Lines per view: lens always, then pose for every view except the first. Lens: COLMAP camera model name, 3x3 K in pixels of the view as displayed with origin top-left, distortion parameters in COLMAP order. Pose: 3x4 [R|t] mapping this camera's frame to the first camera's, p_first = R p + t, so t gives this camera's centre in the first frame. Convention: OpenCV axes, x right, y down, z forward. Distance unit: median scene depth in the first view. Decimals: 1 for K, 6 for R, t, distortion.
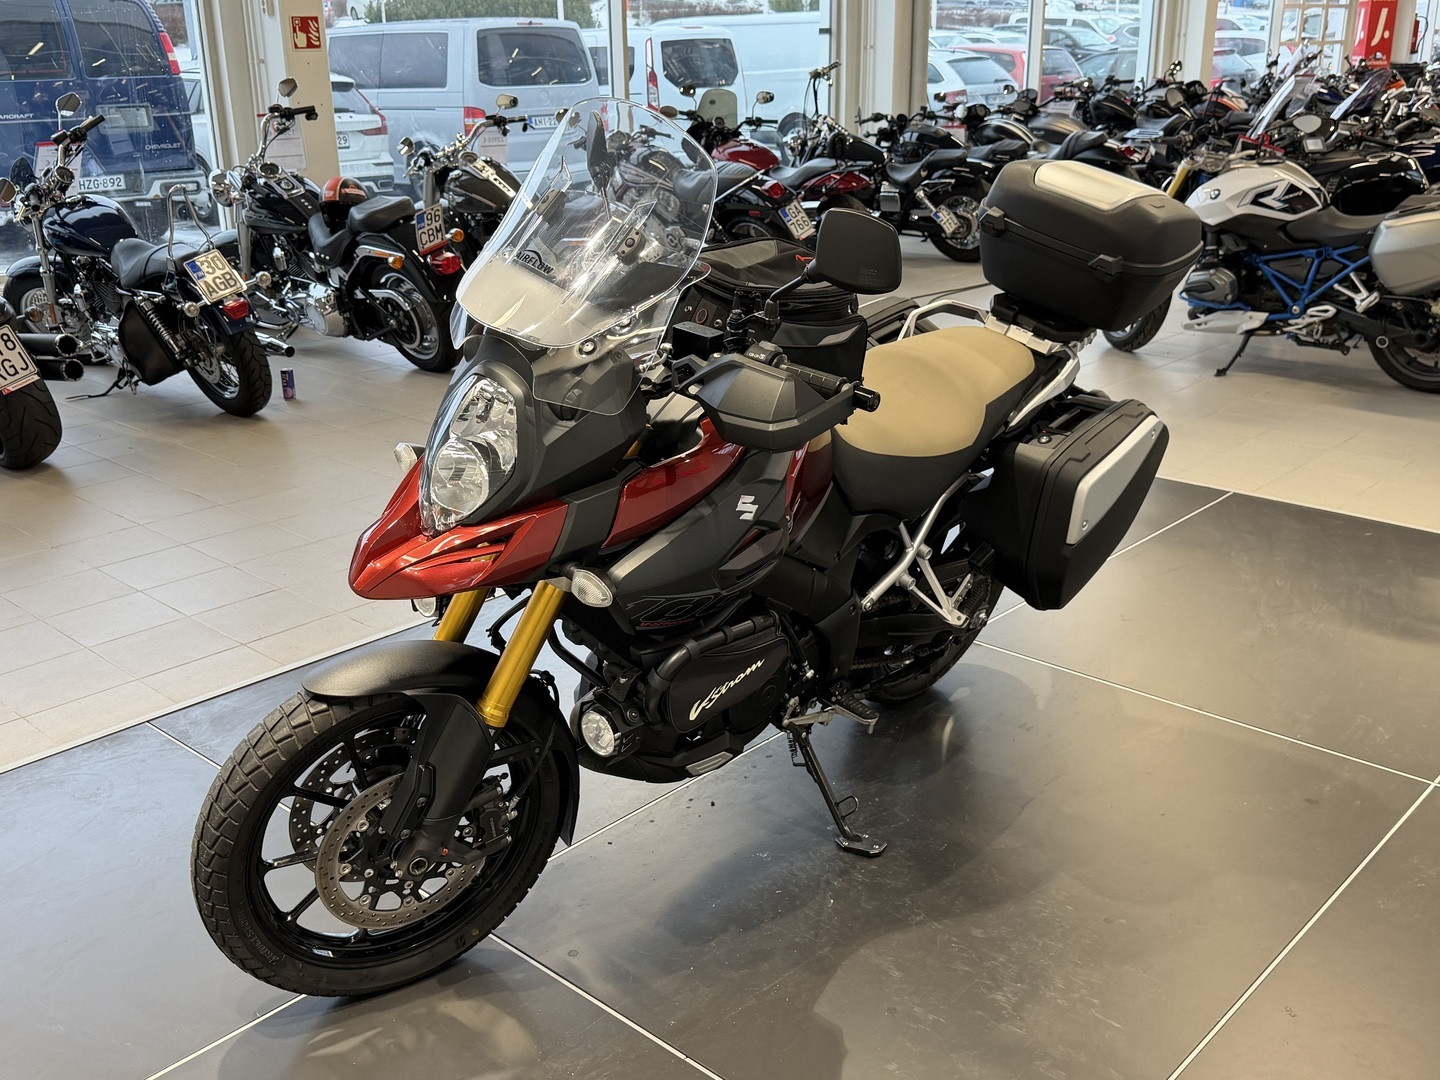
lens RADIAL K [[1386.1, 0, 720.0], [0, 1386.1, 540.0], [0, 0, 1]] dist [0.112599, -0.002604]
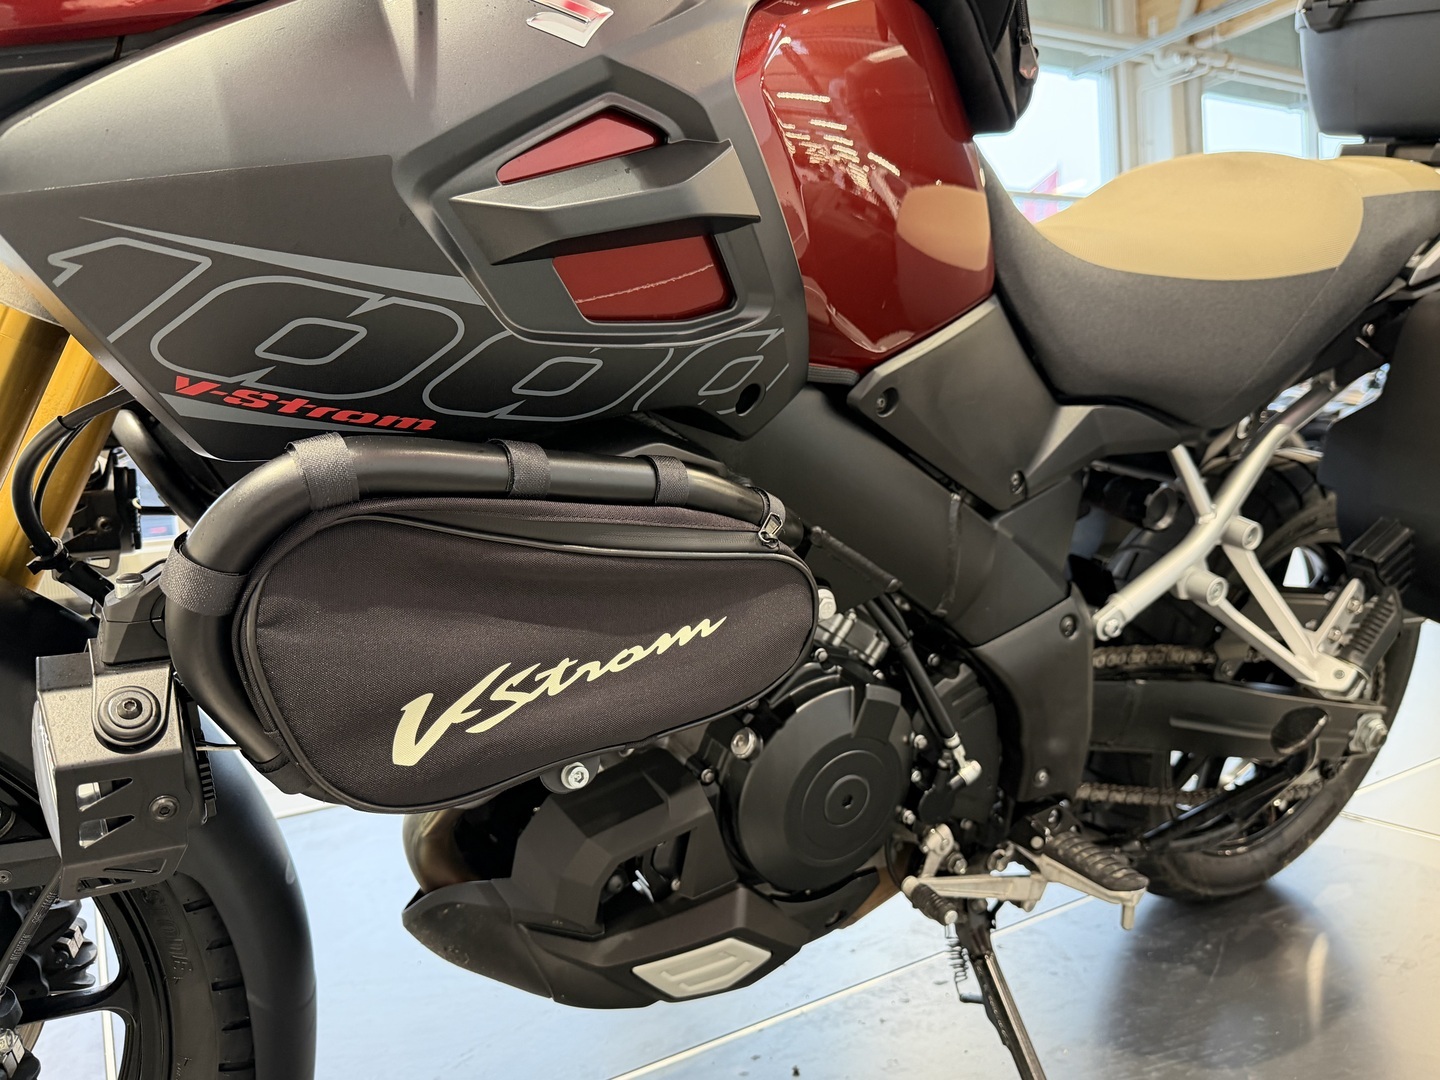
lens RADIAL K [[1072.5, 0, 714.1], [0, 1072.5, 542.9], [0, 0, 1]] dist [0.083983, -0.123949]
pose [[0.957153, -0.031464, -0.287867, 0.083858], [-0.038836, 0.971153, -0.235274, 0.104965], [0.286966, 0.236373, 0.928320, 0.620307]]
